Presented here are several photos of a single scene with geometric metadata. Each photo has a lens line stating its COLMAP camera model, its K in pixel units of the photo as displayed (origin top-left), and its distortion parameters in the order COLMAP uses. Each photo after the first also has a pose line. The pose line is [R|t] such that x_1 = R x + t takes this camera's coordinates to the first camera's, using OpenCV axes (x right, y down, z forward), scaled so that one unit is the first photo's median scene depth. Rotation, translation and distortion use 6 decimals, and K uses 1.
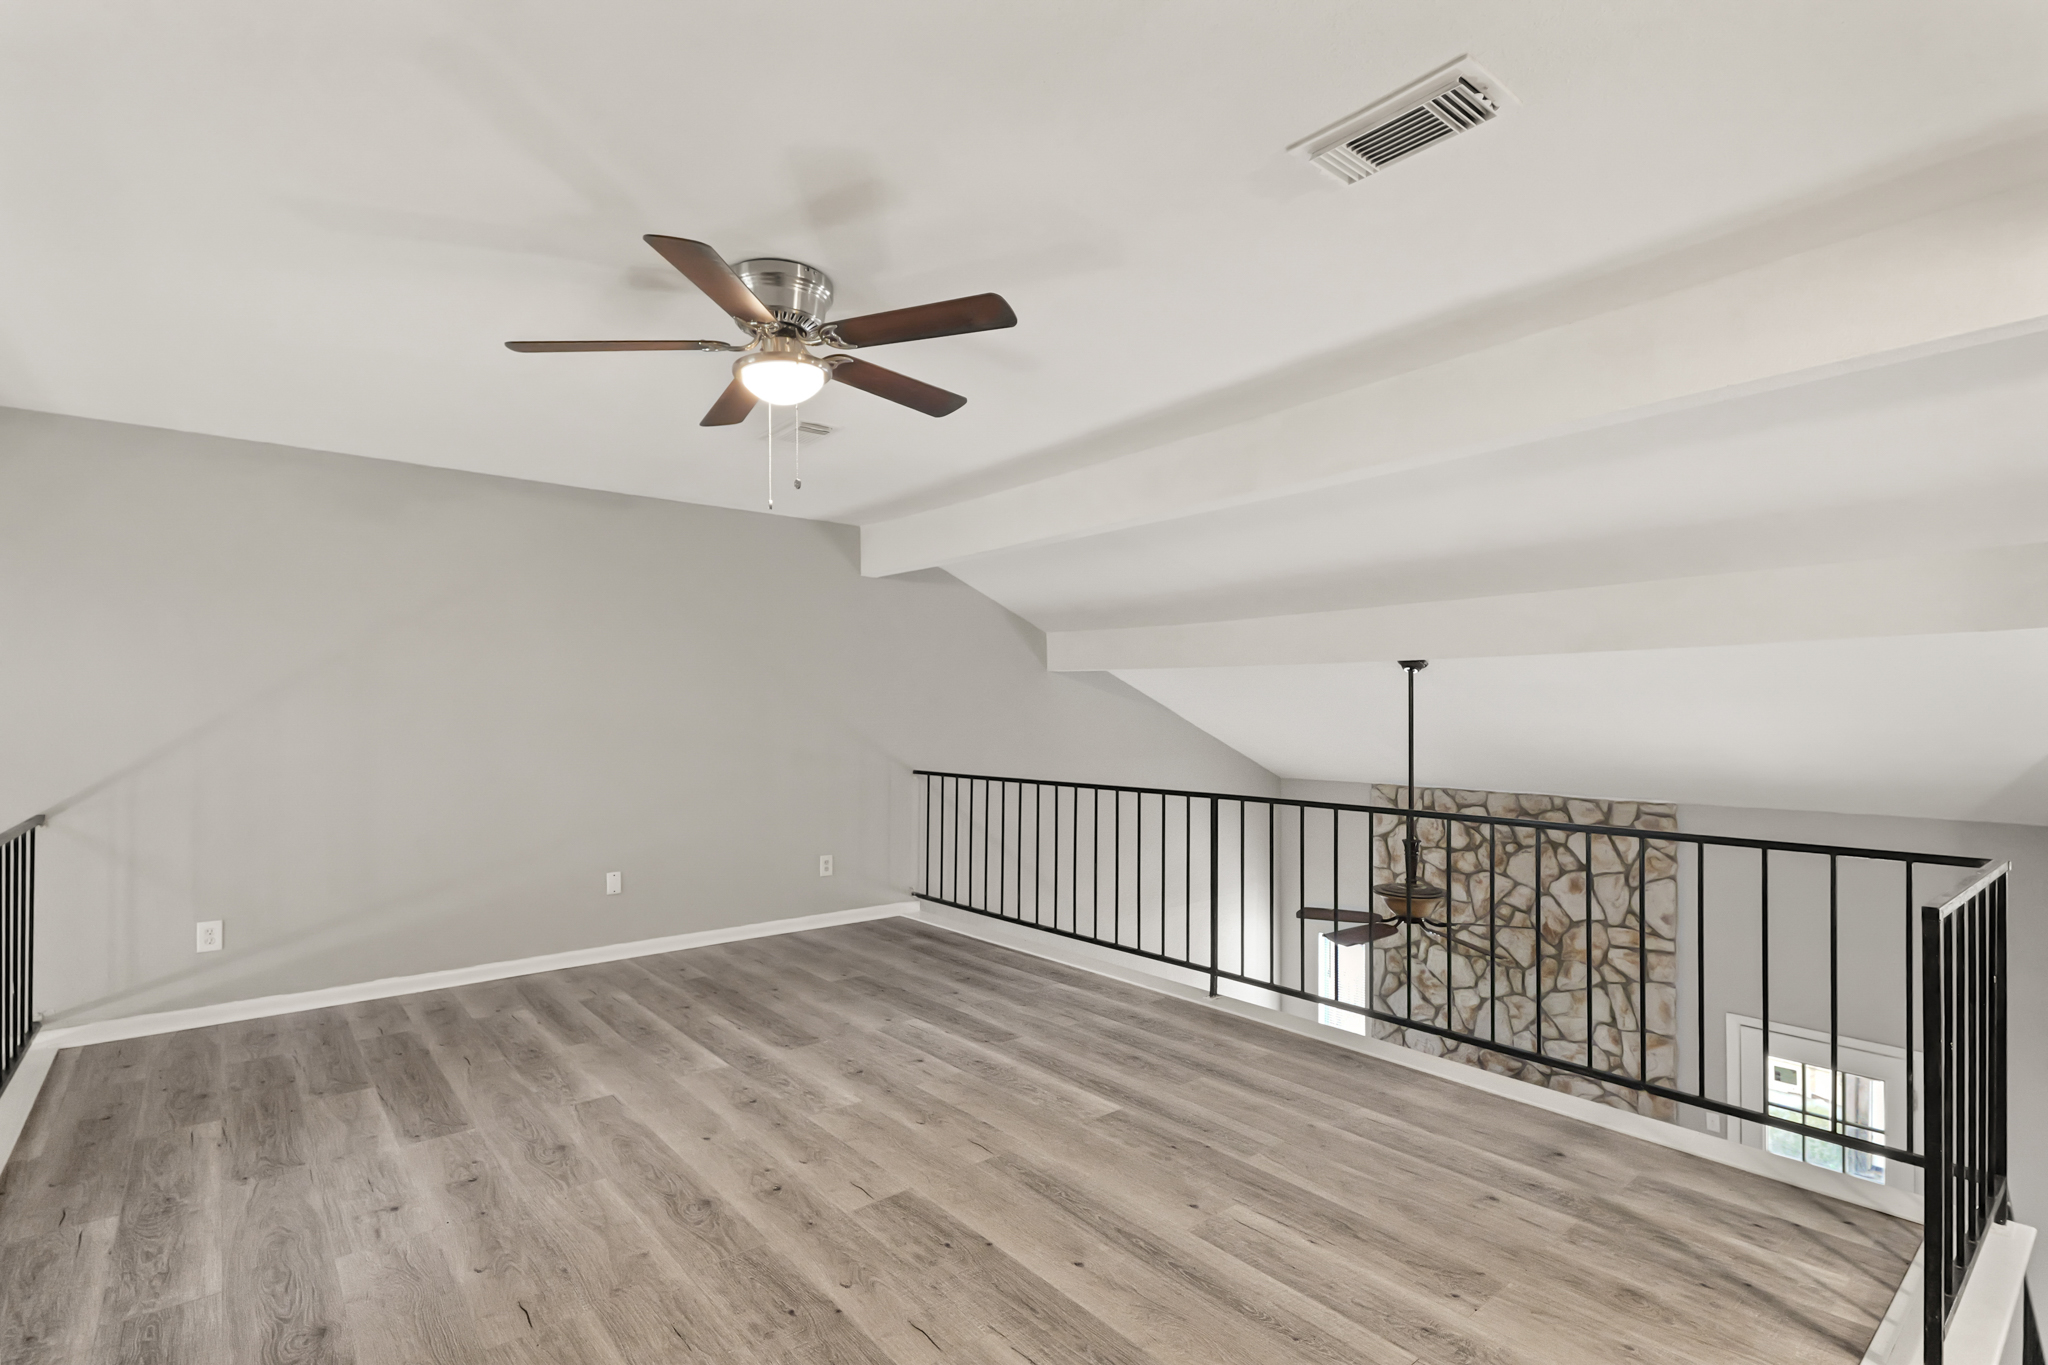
lens RADIAL K [[955.5, 0, 1019.9], [0, 955.5, 693.4], [0, 0, 1]] dist [0.003259, 0.001291]
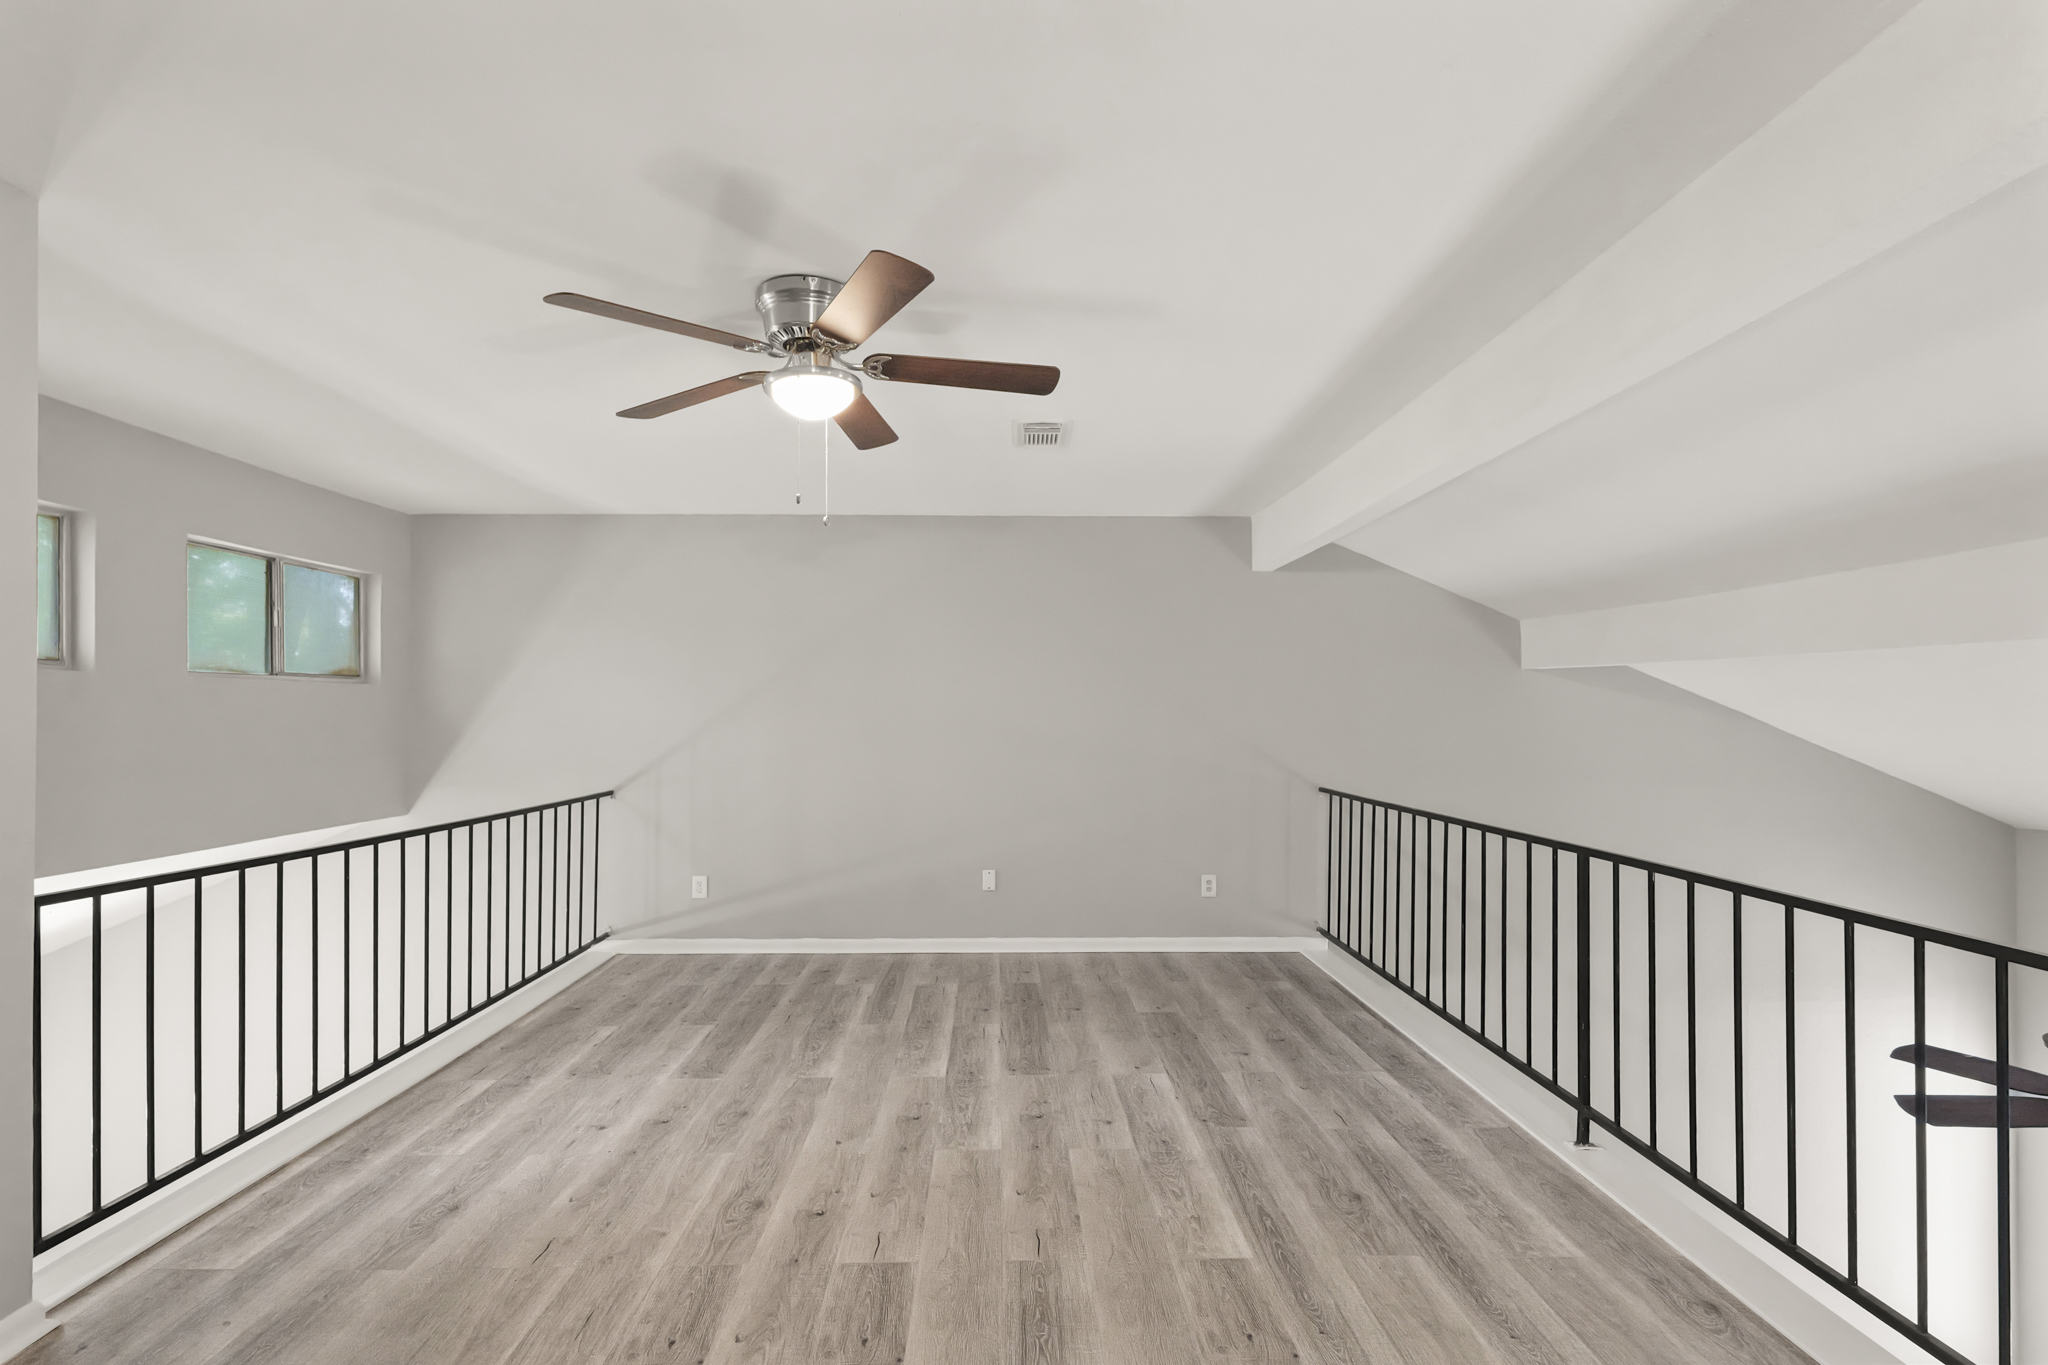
lens RADIAL K [[955.5, 0, 1026.9], [0, 955.5, 698.3], [0, 0, 1]] dist [0.003259, 0.001291]
pose [[0.785751, -0.005432, -0.618519, 0.350276], [0.009669, 0.999947, 0.003501, -0.010915], [0.618468, -0.008731, 0.785762, 0.238342]]
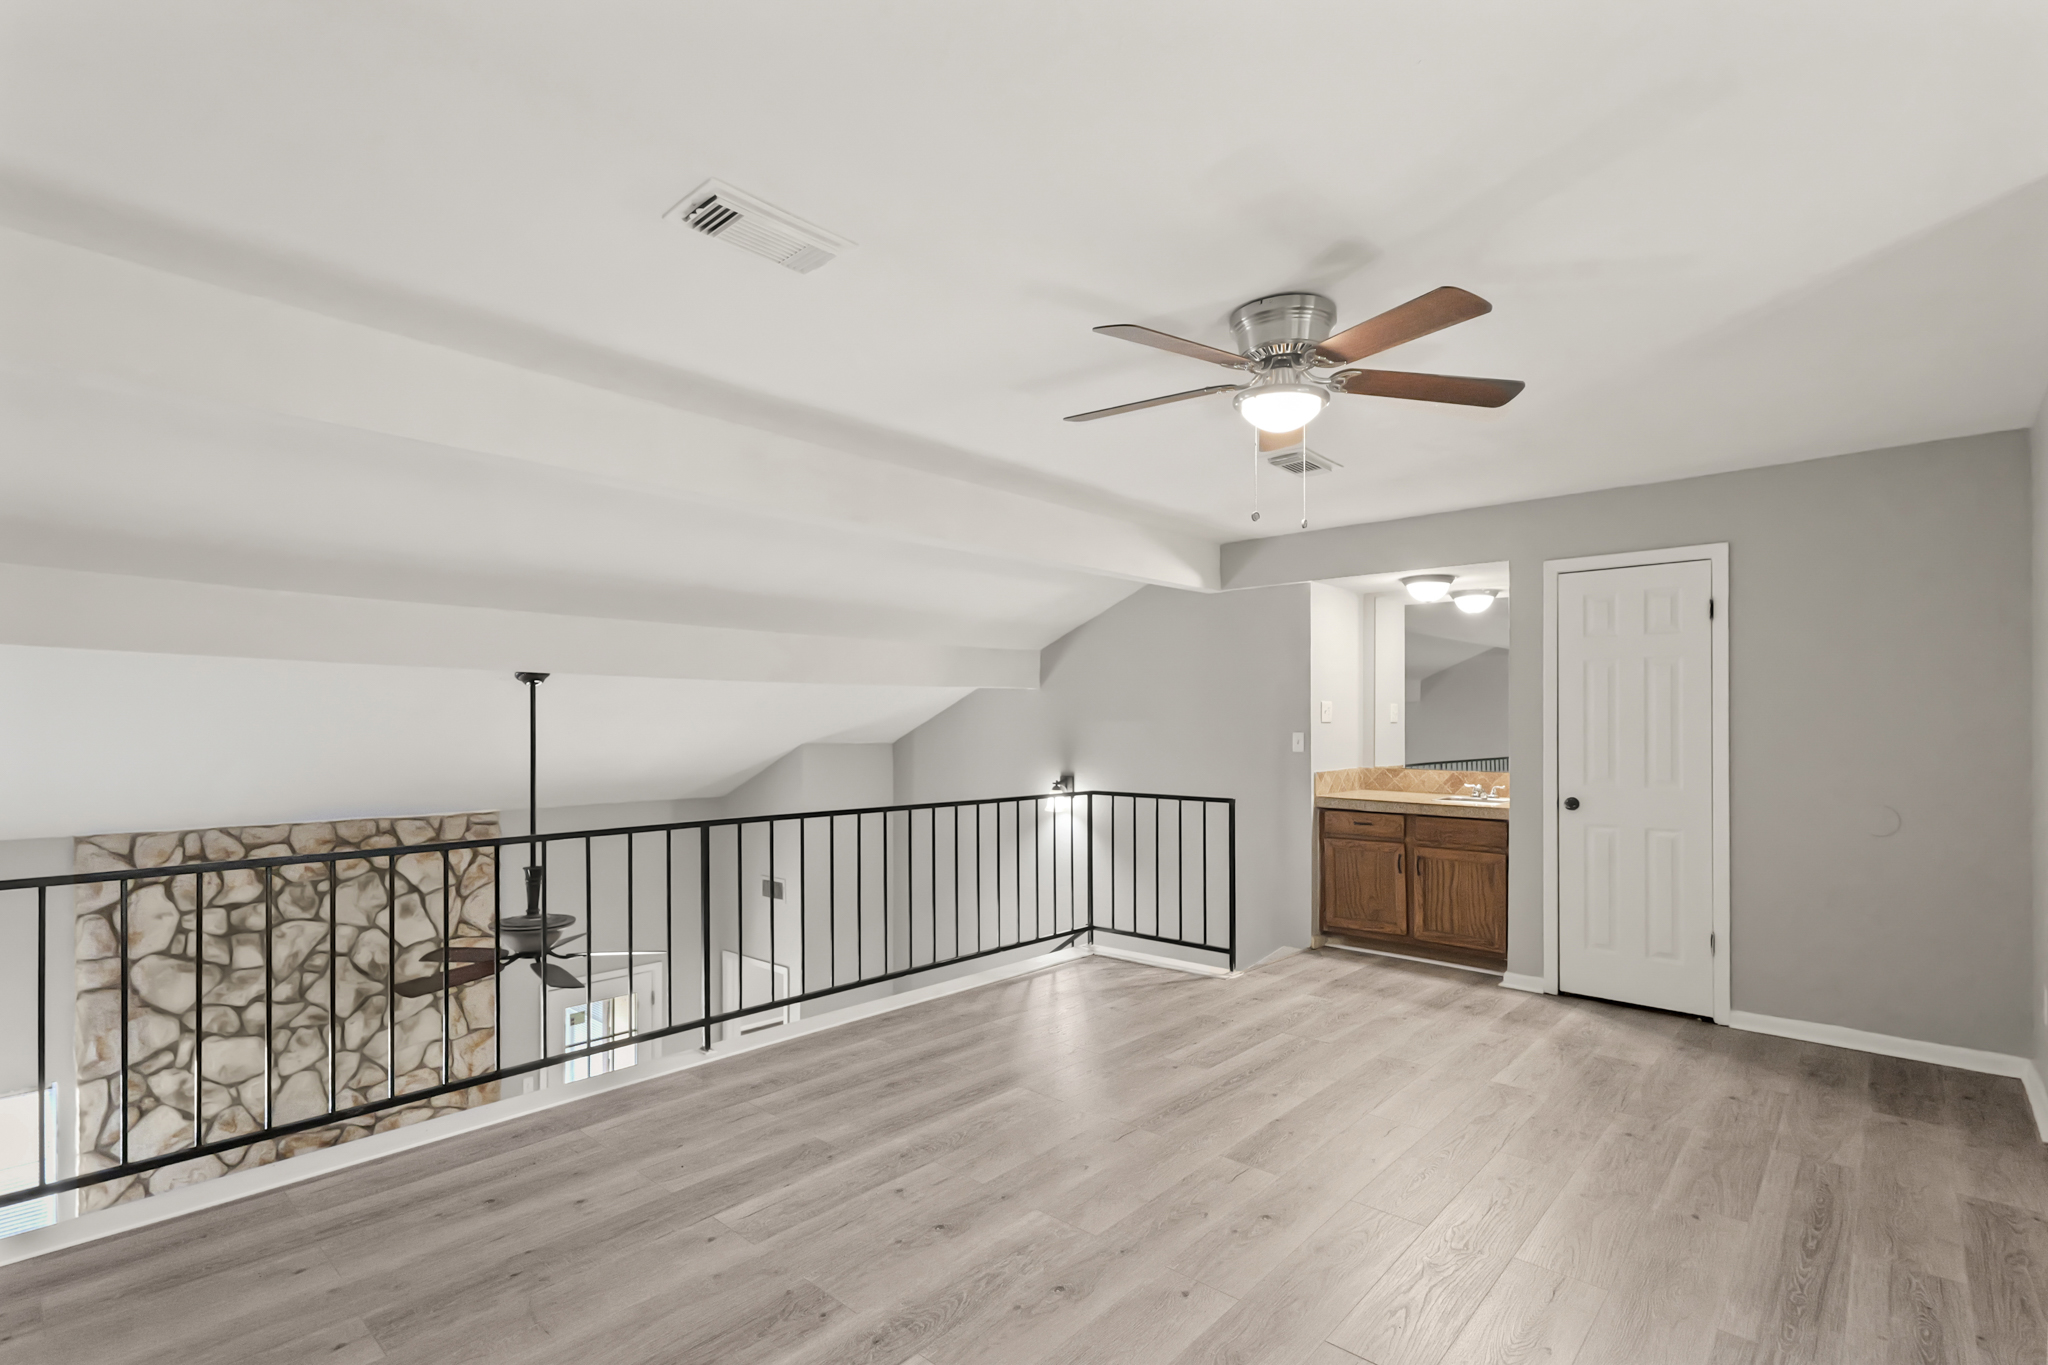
lens RADIAL K [[955.5, 0, 1024.9], [0, 955.5, 730.4], [0, 0, 1]] dist [0.003259, 0.001291]
pose [[-0.132272, -0.006997, 0.991189, -0.786197], [-0.016669, 0.999849, 0.004833, 0.013204], [-0.991073, -0.015883, -0.132369, 0.915893]]
